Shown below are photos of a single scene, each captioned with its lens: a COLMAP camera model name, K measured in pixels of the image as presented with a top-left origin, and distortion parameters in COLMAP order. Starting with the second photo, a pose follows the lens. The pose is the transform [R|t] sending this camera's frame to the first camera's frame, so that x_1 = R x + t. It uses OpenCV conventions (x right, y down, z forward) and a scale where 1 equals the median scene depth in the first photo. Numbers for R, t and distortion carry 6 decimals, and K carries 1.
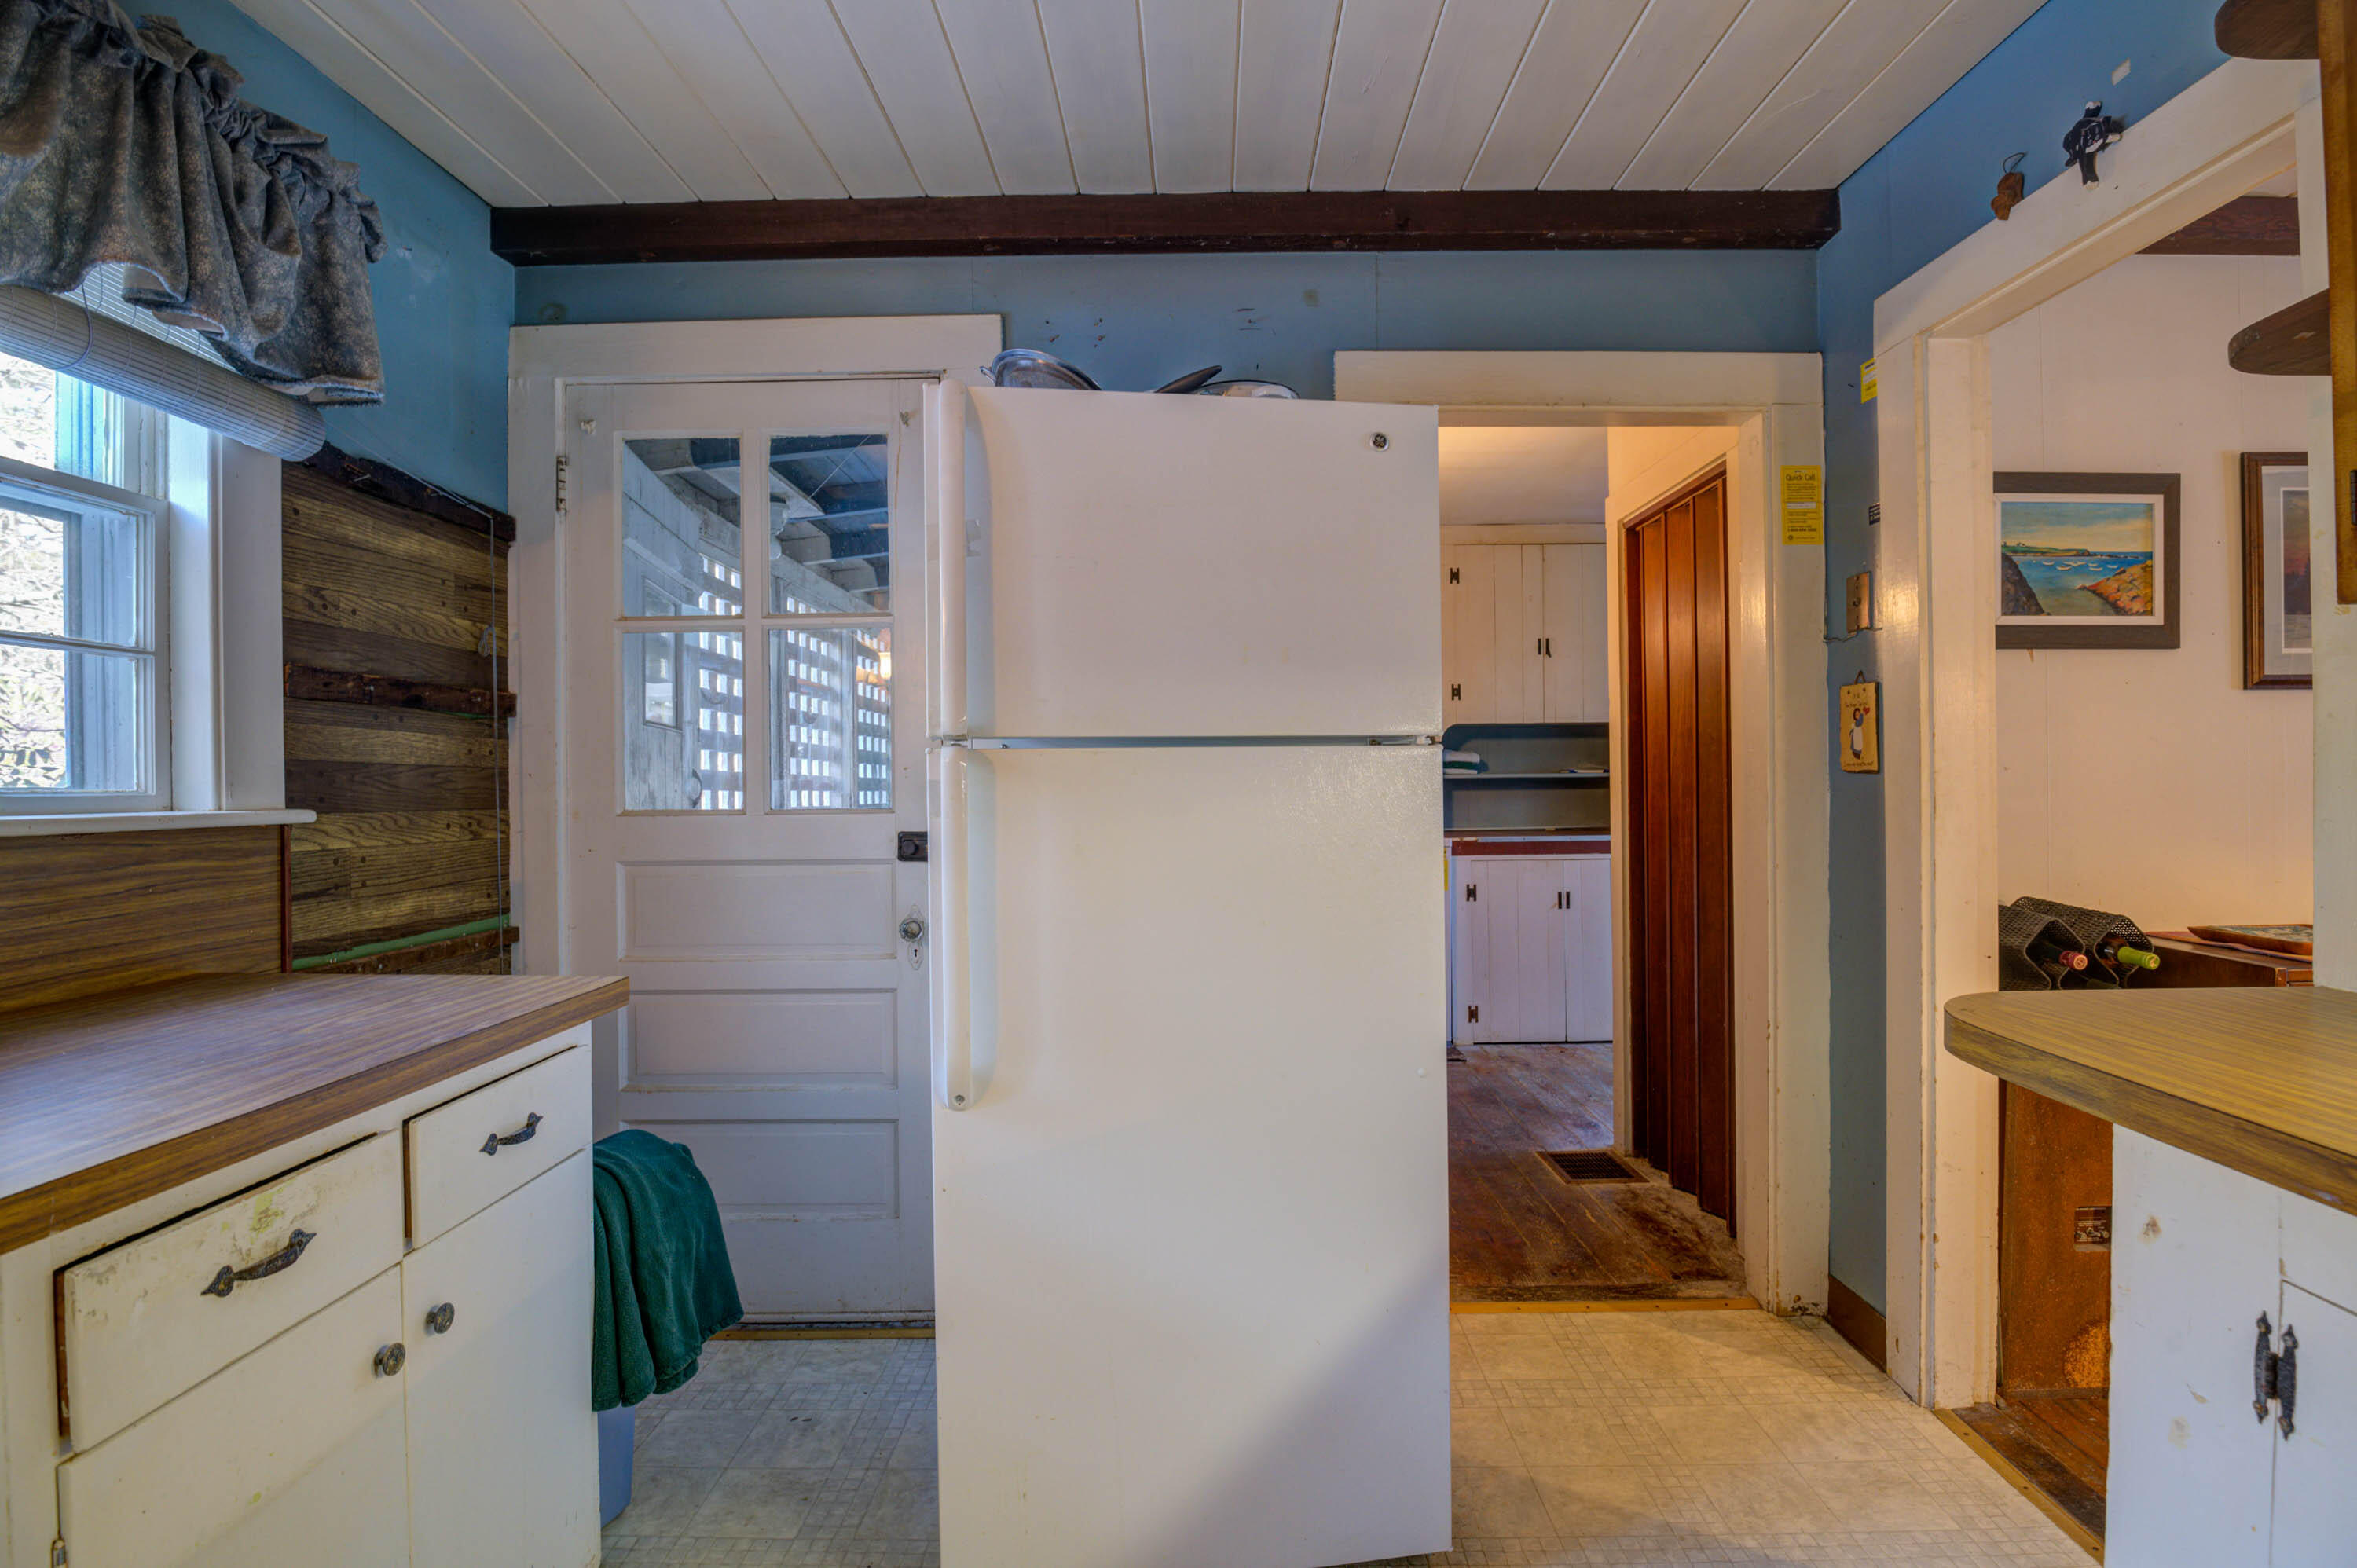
lens RADIAL K [[1151.3, 0, 1189.2], [0, 1151.3, 788.6], [0, 0, 1]] dist [-0.017858, -0.010920]
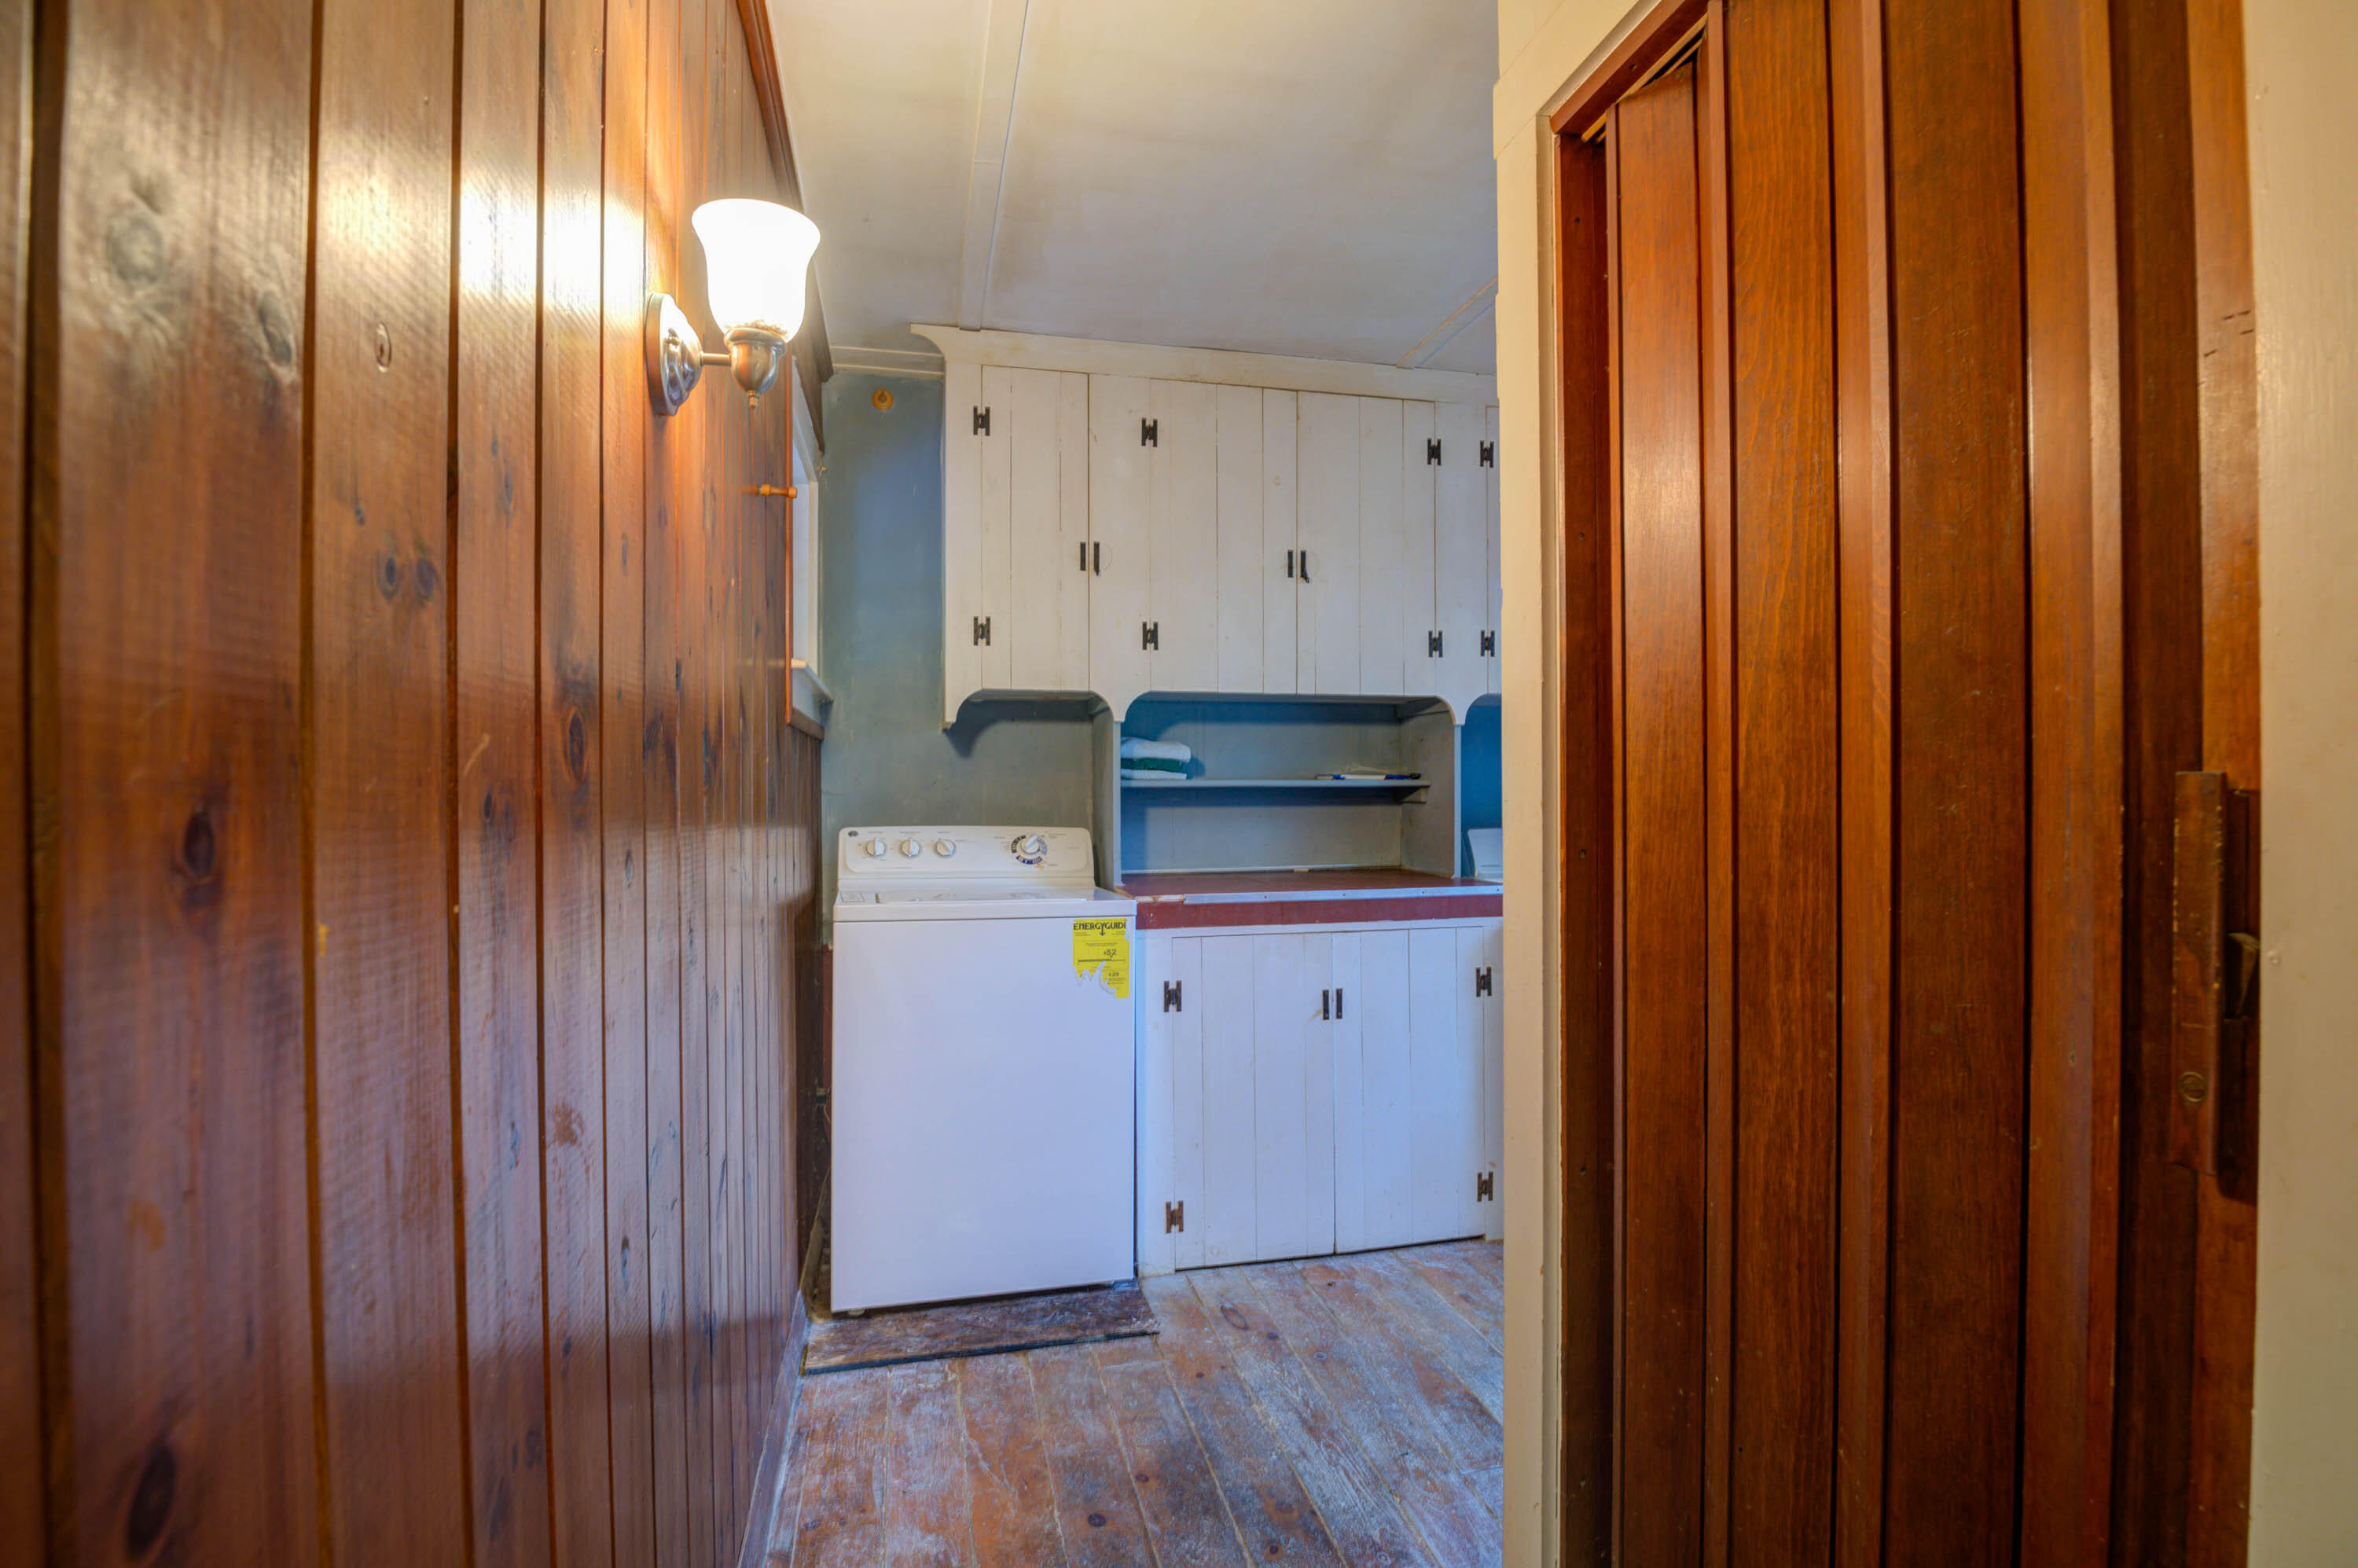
lens RADIAL K [[1151.8, 0, 1189.7], [0, 1151.8, 788.6], [0, 0, 1]] dist [-0.017858, -0.010920]
pose [[0.971203, 0.008320, 0.238107, 0.121835], [-0.007203, 0.999959, -0.005562, -0.005449], [-0.238144, 0.003687, 0.971223, 0.464328]]
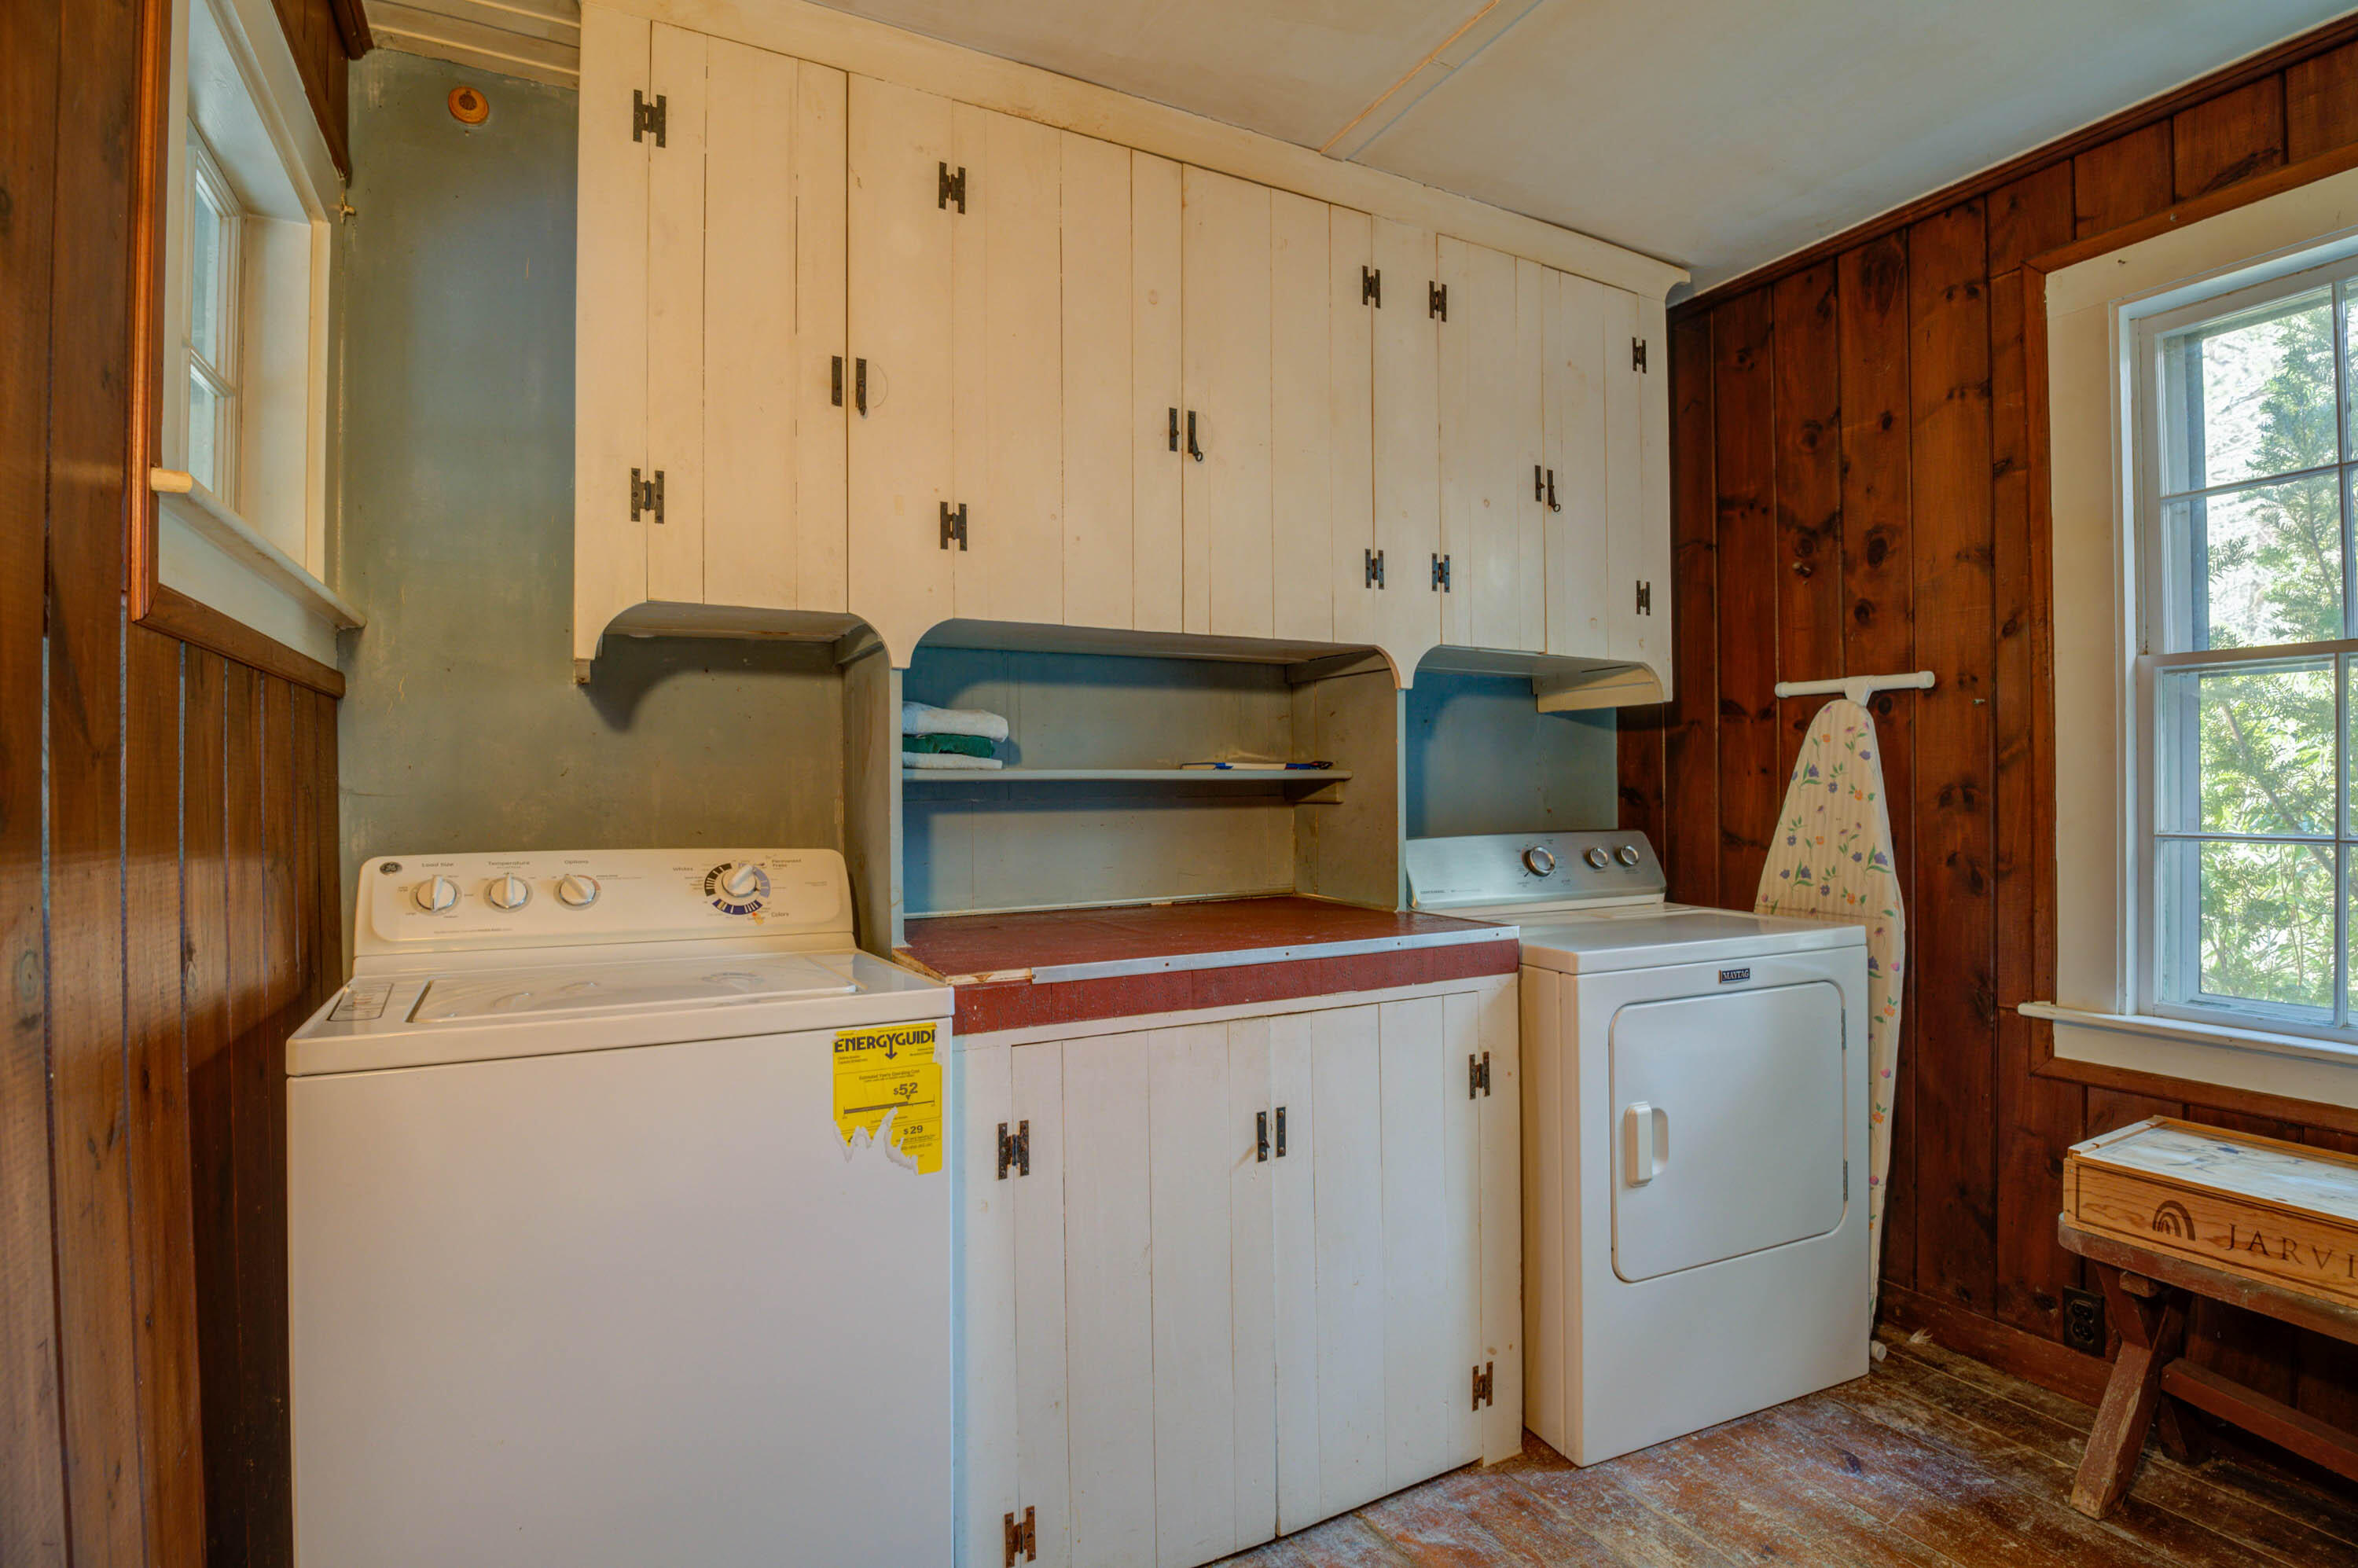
lens RADIAL K [[1118.5, 0, 1179.0], [0, 1118.5, 784.0], [0, 0, 1]] dist [-0.024249, -0.000625]
pose [[0.882233, 0.006583, 0.470767, 0.143278], [-0.000448, 0.999914, -0.013144, -0.003522], [-0.470813, 0.011386, 0.882160, 0.714400]]
